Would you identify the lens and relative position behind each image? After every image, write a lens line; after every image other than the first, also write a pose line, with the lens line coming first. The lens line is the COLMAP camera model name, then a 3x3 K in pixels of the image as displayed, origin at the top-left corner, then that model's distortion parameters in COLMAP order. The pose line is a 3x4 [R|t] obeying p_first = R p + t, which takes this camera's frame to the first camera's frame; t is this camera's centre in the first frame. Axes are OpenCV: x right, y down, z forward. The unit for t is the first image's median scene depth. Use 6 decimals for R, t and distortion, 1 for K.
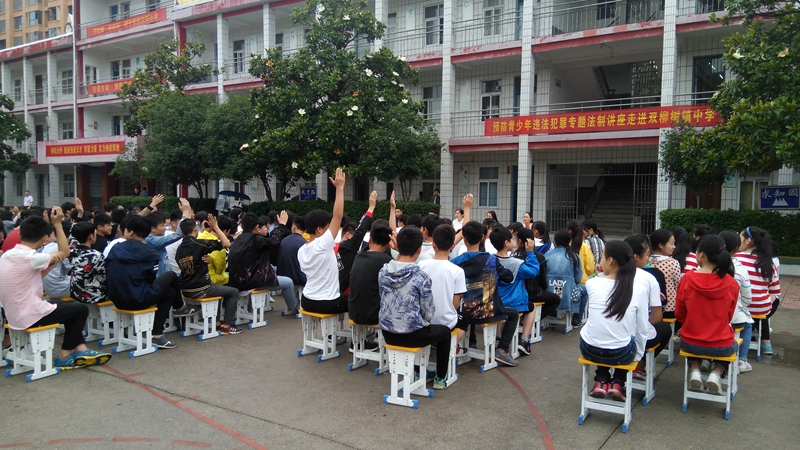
lens RADIAL K [[615.5, 0, 392.1], [0, 615.5, 226.4], [0, 0, 1]] dist [0.068398, -0.060579]
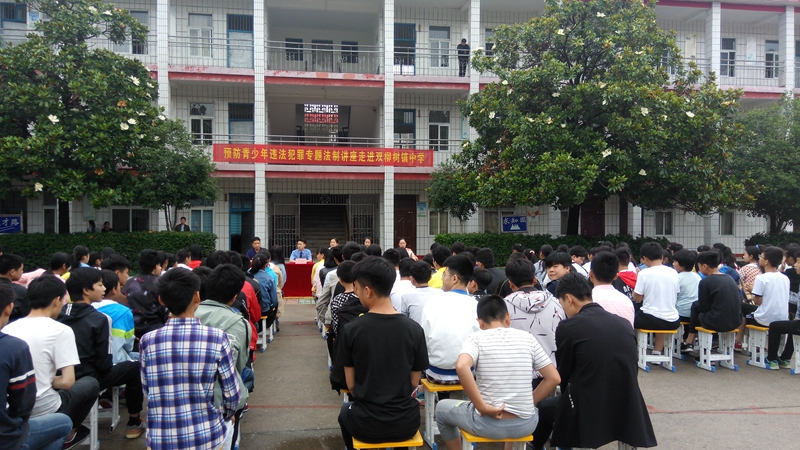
lens RADIAL K [[615.5, 0, 403.4], [0, 615.5, 227.3], [0, 0, 1]] dist [0.068398, -0.060579]
pose [[0.721111, -0.015506, 0.692646, -0.314455], [0.044240, 0.998740, -0.023699, -0.010575], [-0.691405, 0.047733, 0.720888, 0.121851]]
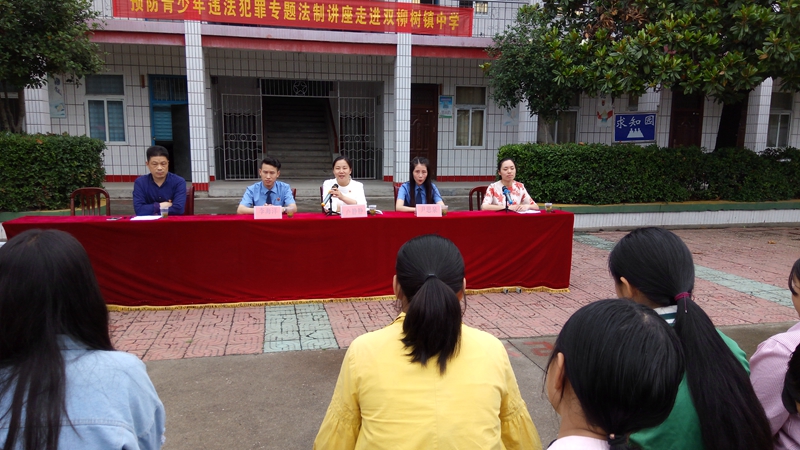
lens RADIAL K [[615.5, 0, 402.8], [0, 615.5, 237.3], [0, 0, 1]] dist [0.068398, -0.060579]
pose [[0.682771, -0.125862, 0.719710, -0.110374], [0.034516, 0.989507, 0.140299, -0.018098], [-0.729817, -0.070951, 0.679951, 0.422024]]
